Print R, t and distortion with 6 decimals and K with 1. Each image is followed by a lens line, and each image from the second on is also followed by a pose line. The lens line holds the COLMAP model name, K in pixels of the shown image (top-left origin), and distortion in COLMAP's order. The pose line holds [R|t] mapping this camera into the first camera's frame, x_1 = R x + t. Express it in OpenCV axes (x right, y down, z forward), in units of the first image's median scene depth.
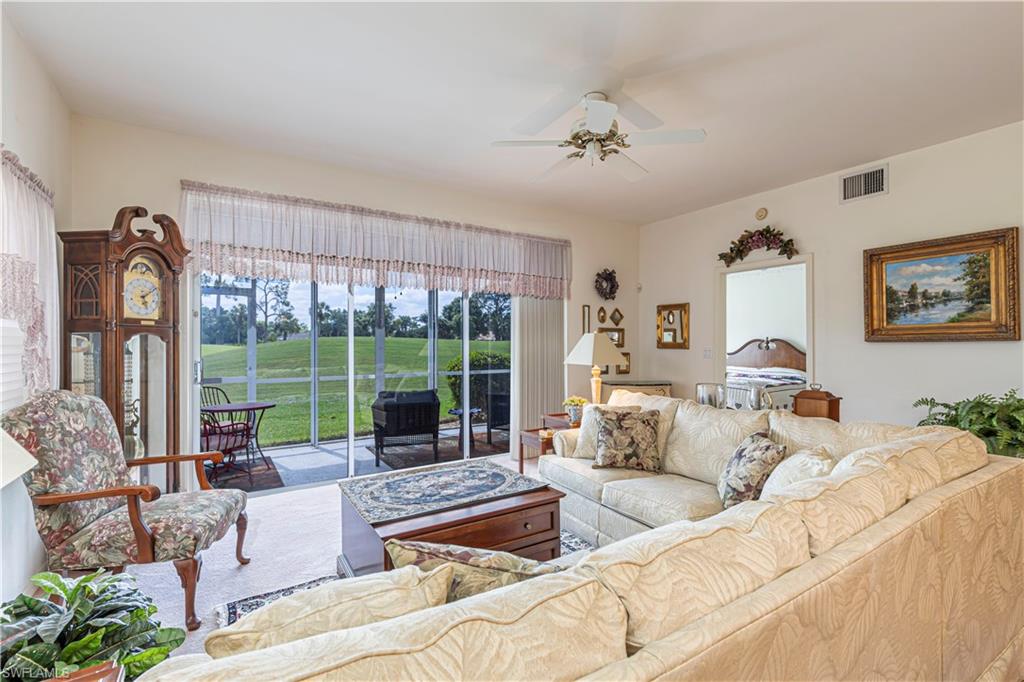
lens RADIAL K [[458.0, 0, 515.5], [0, 458.0, 343.3], [0, 0, 1]] dist [0.006546, 0.000112]
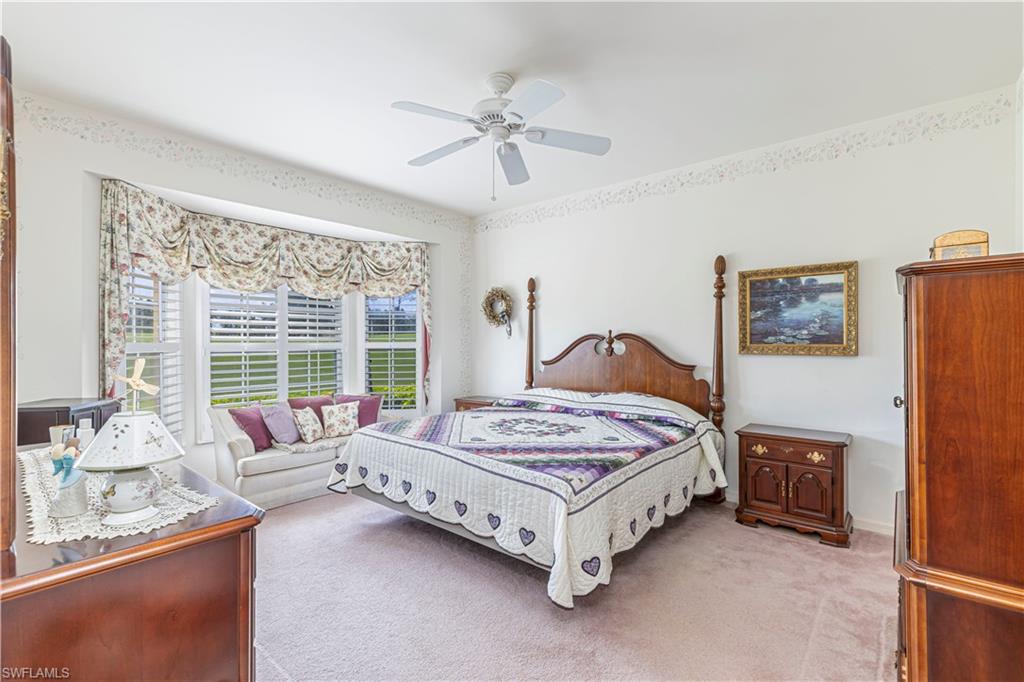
lens RADIAL K [[458.0, 0, 516.8], [0, 458.0, 338.7], [0, 0, 1]] dist [0.006546, 0.000112]
pose [[0.957584, 0.004953, 0.288112, 0.312063], [-0.003767, 0.999982, -0.004669, -0.001696], [-0.288130, 0.003386, 0.957585, 0.559486]]
